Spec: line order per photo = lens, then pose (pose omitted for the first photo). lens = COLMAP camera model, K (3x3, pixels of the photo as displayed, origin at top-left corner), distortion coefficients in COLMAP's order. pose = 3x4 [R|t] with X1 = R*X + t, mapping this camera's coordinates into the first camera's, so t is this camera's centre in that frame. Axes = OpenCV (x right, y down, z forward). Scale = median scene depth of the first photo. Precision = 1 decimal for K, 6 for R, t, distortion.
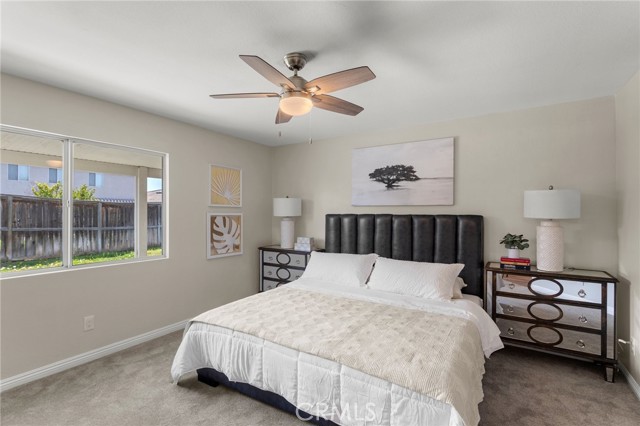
lens RADIAL K [[305.8, 0, 327.8], [0, 305.8, 215.1], [0, 0, 1]] dist [0.000732, -0.000021]
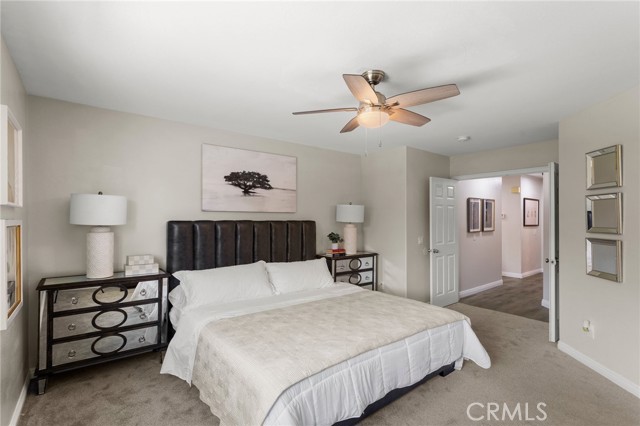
lens RADIAL K [[305.8, 0, 330.8], [0, 305.8, 209.8], [0, 0, 1]] dist [0.000732, -0.000021]
pose [[0.329964, 0.026356, 0.943626, -0.650329], [0.008689, 0.999483, -0.030954, -0.004132], [-0.943954, 0.018413, 0.329564, 0.427360]]
